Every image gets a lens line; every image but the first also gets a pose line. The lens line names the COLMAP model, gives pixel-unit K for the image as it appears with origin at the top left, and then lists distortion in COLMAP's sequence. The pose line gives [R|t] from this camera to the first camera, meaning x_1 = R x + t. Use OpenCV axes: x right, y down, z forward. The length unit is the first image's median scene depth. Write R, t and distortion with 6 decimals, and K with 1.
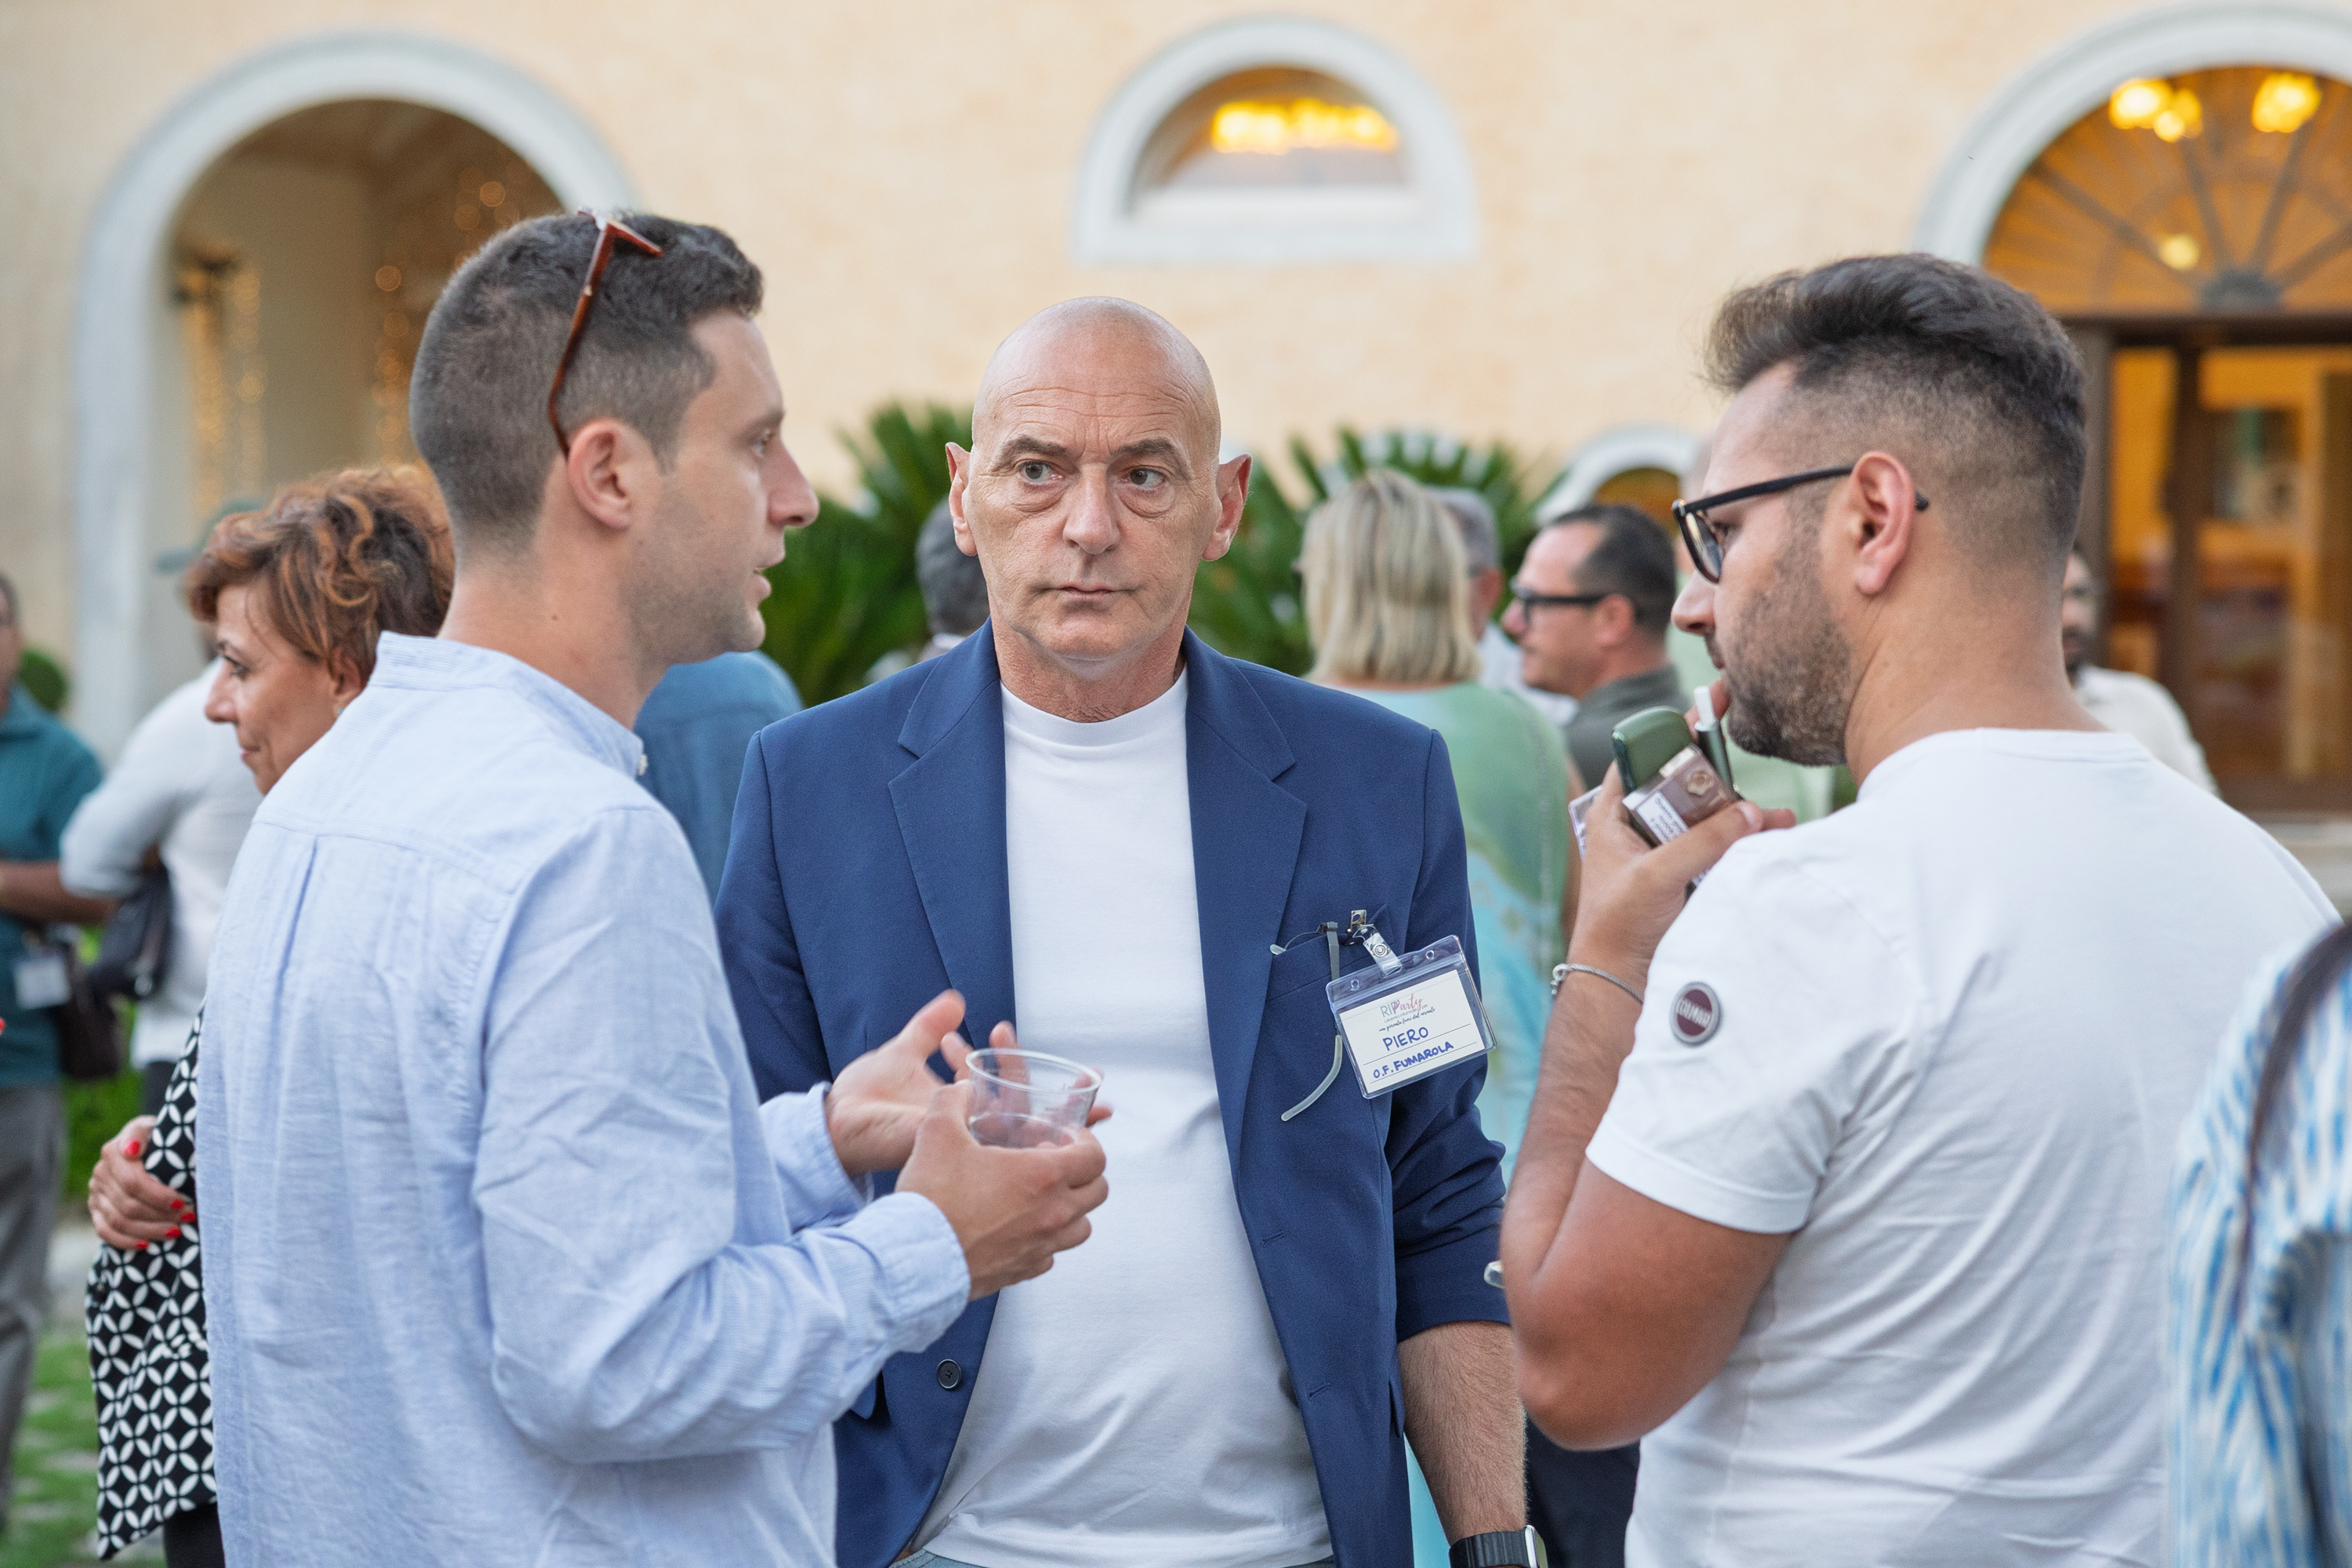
lens RADIAL K [[4549.5, 0, 1171.8], [0, 4549.5, 785.7], [0, 0, 1]] dist [0.047334, 0.000000]
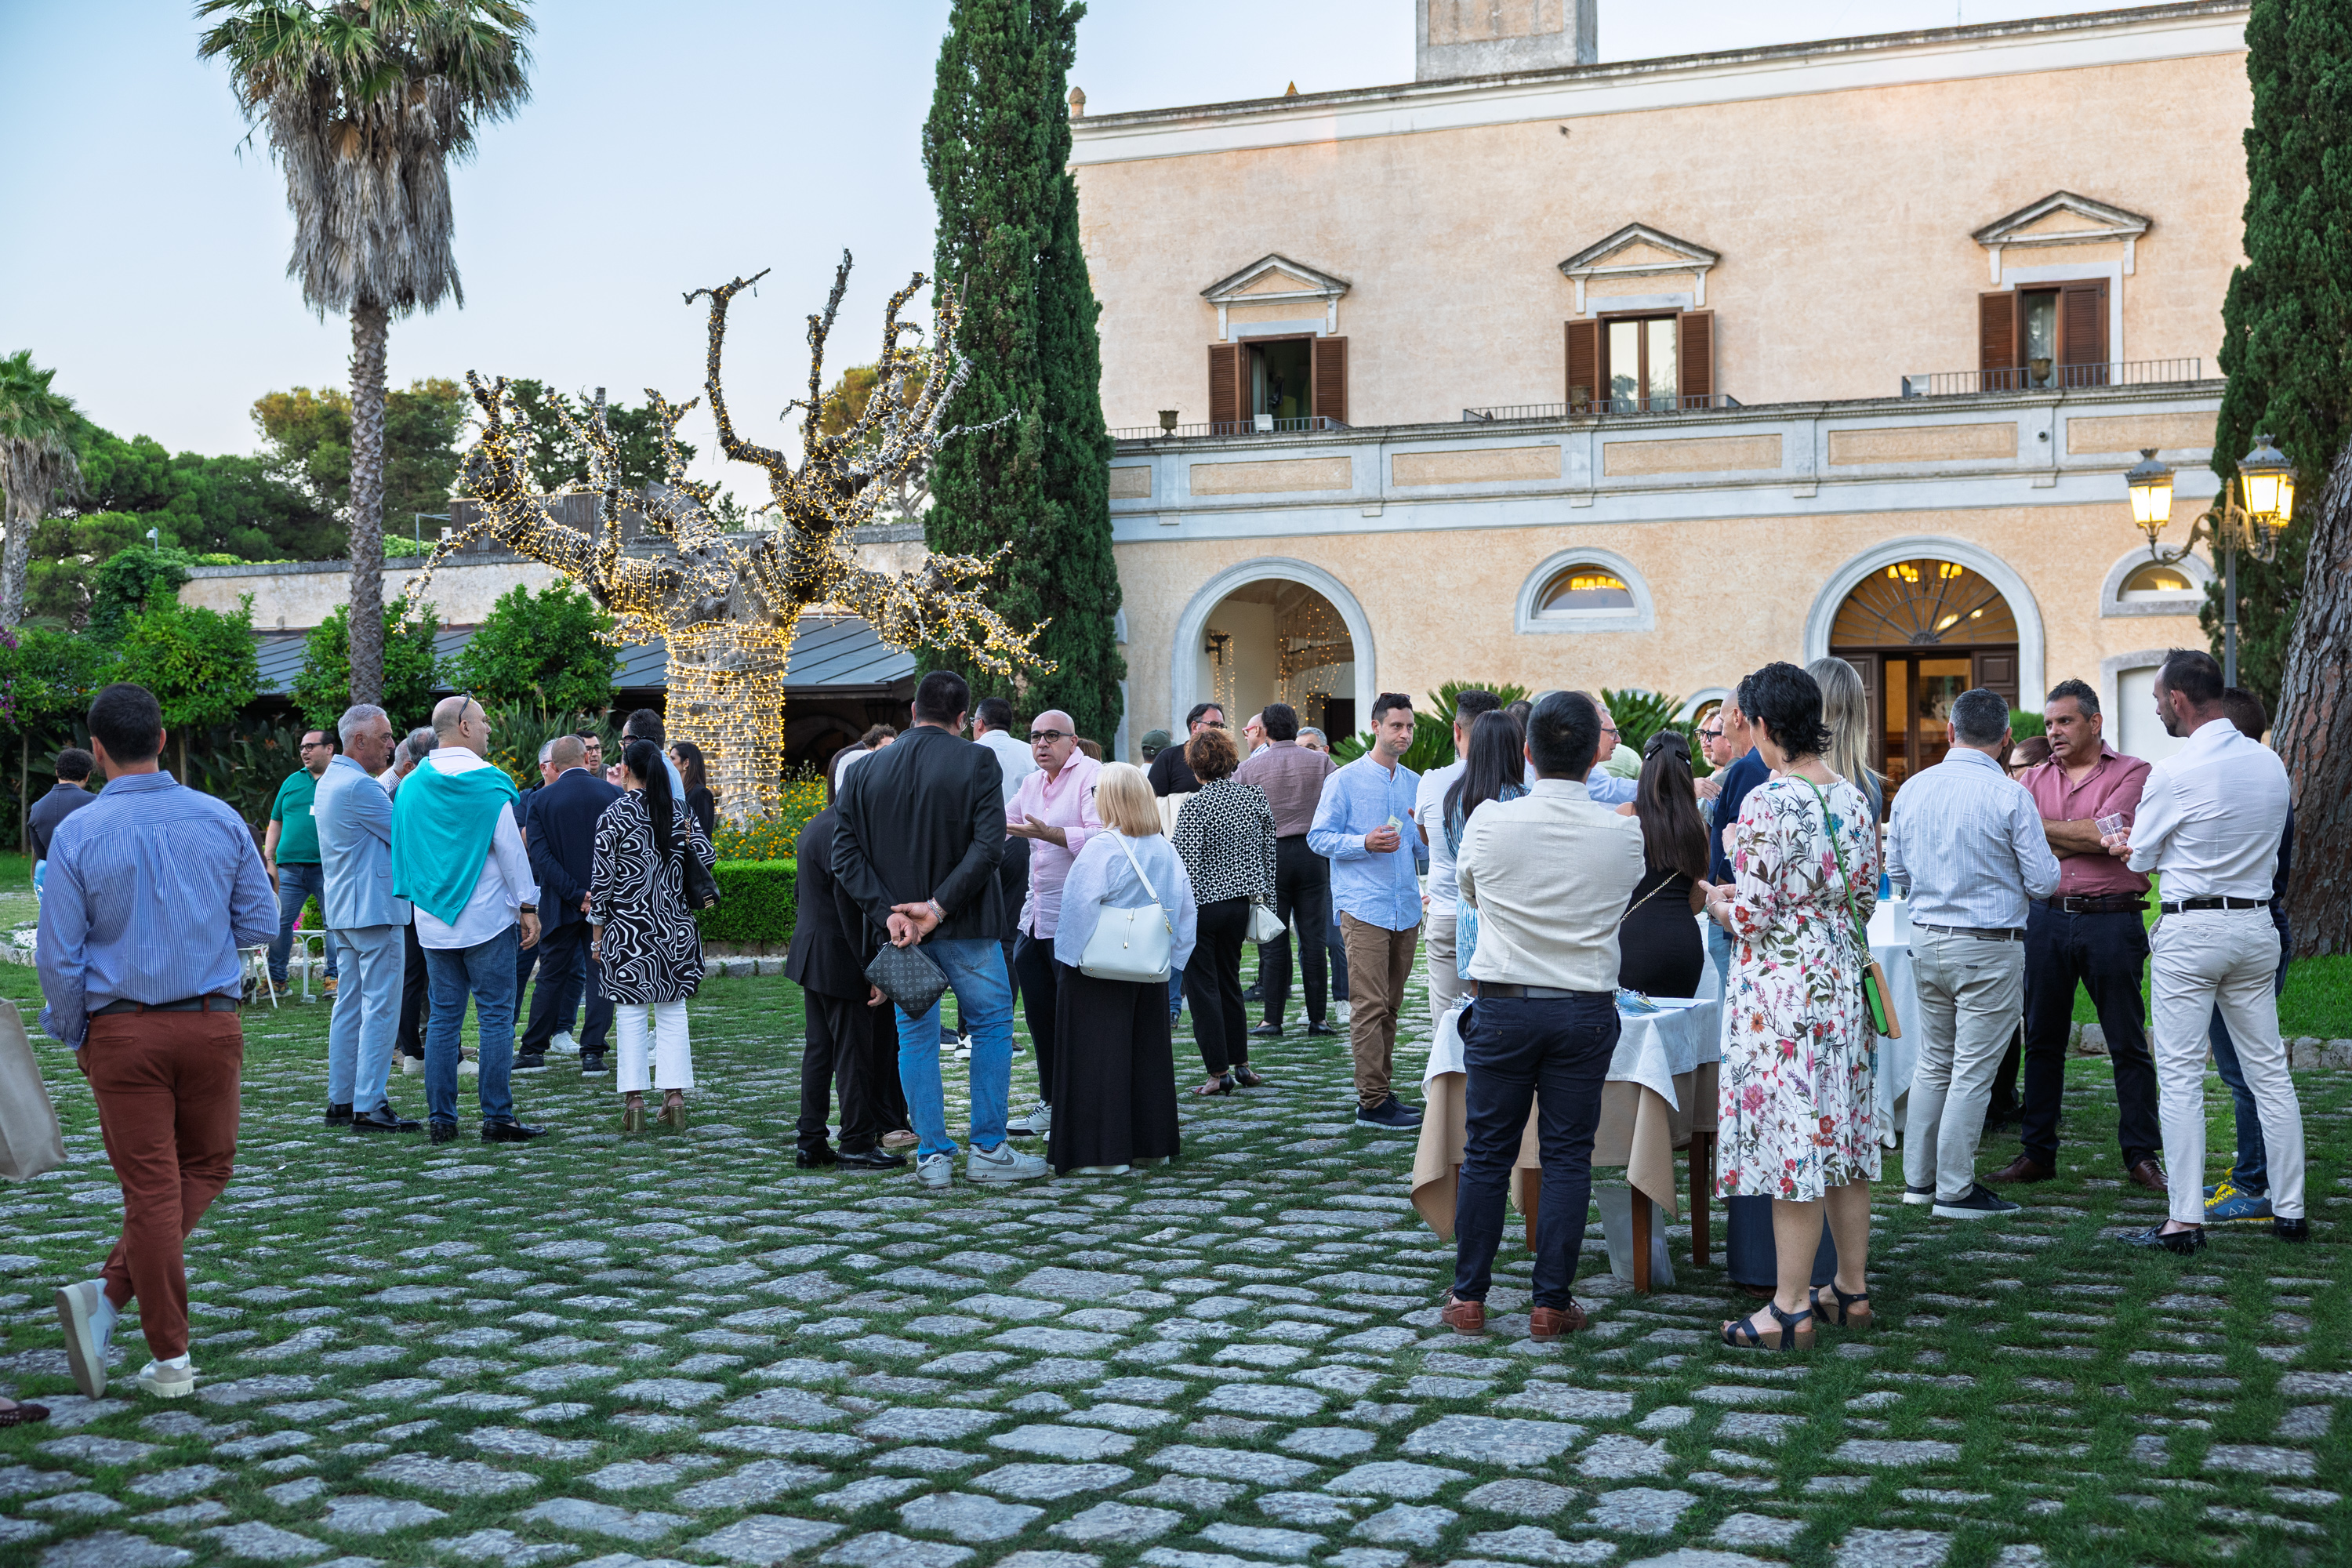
lens RADIAL K [[2713.8, 0, 1179.1], [0, 2713.8, 785.9], [0, 0, 1]] dist [-0.006928, 0.000000]
pose [[0.978102, -0.002857, -0.208108, 0.128693], [-0.010318, 0.998010, -0.062199, 0.089861], [0.207872, 0.062984, 0.976126, -0.708154]]
